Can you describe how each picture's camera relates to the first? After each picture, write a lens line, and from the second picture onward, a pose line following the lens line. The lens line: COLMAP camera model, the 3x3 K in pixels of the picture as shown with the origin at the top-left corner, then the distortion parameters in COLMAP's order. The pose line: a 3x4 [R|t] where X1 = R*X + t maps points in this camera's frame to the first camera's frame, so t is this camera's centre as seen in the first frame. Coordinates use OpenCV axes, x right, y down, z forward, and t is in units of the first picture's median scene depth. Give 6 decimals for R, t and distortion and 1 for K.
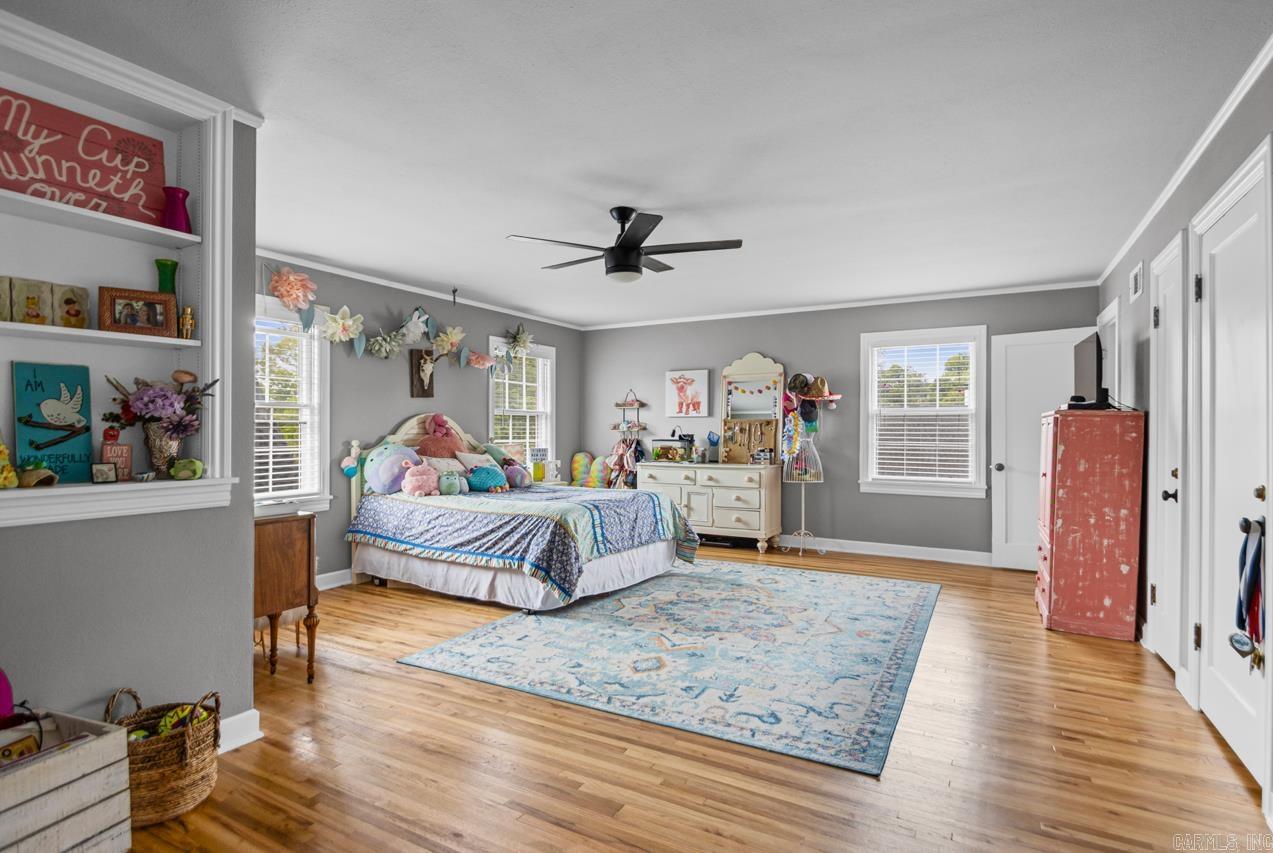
lens RADIAL K [[636.6, 0, 638.0], [0, 636.6, 430.7], [0, 0, 1]] dist [0.000409, -0.001736]
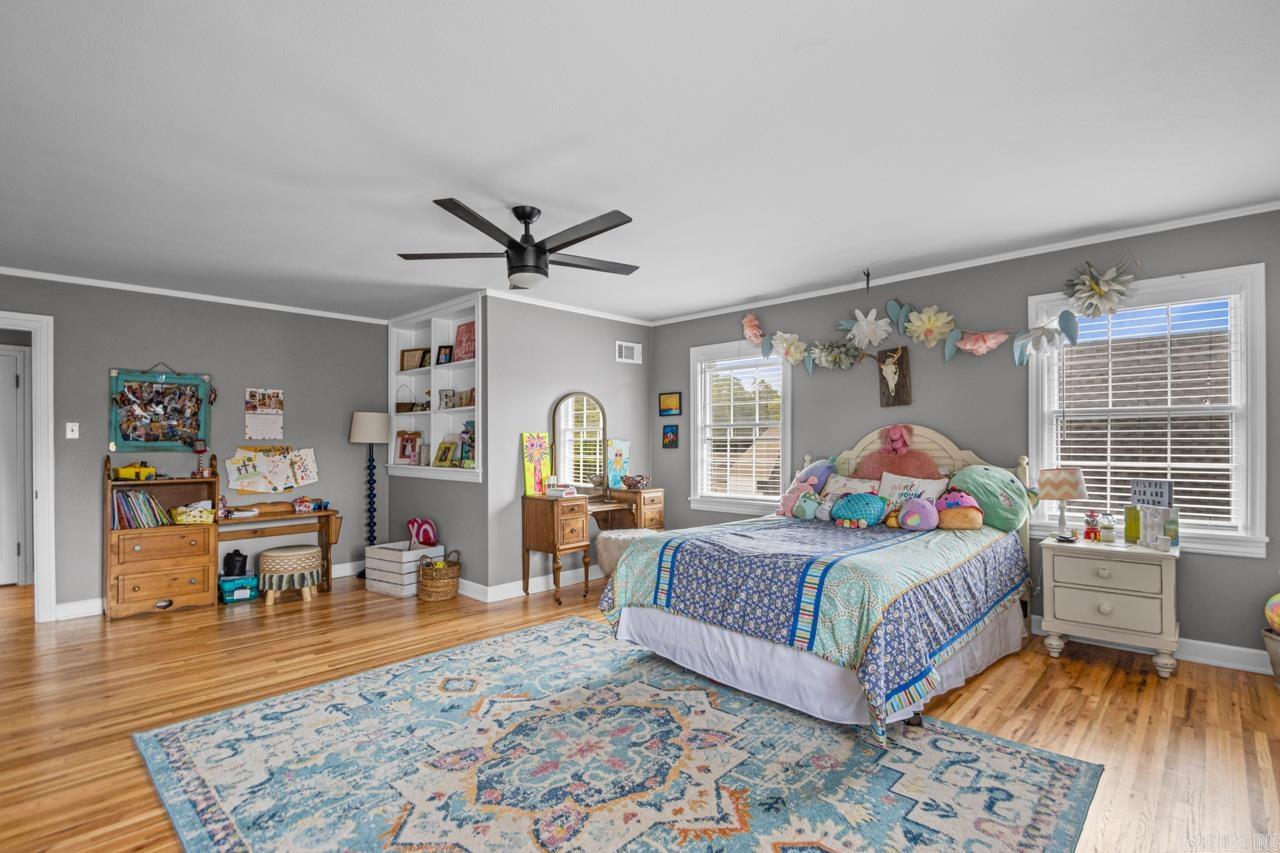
lens RADIAL K [[603.8, 0, 667.3], [0, 603.8, 439.5], [0, 0, 1]] dist [0.013006, -0.015245]
pose [[-0.221806, -0.002431, -0.975088, 0.717929], [0.003948, 0.999986, -0.003391, -0.009289], [0.975083, -0.004602, -0.221794, 1.269950]]
